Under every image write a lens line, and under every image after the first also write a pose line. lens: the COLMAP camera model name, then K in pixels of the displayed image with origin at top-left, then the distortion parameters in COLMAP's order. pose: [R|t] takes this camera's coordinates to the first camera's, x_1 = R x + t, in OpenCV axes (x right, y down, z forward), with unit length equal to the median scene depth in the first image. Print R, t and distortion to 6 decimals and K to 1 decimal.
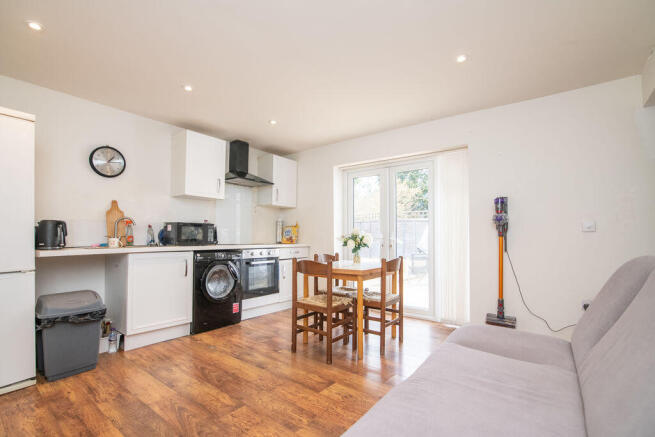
lens RADIAL K [[300.2, 0, 325.7], [0, 300.2, 231.5], [0, 0, 1]] dist [-0.016217, -0.000270]
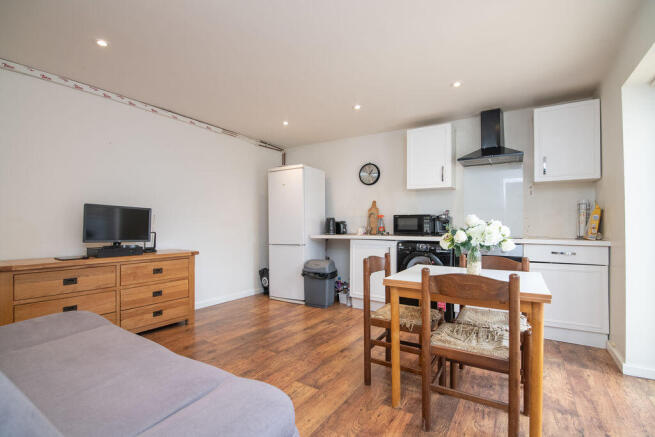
lens RADIAL K [[300.2, 0, 328.4], [0, 300.2, 222.0], [0, 0, 1]] dist [-0.016217, -0.000270]
pose [[0.094635, -0.010117, -0.995461, 0.666269], [0.018613, 0.999792, -0.008392, 0.000478], [0.995338, -0.017734, 0.094803, 0.667886]]
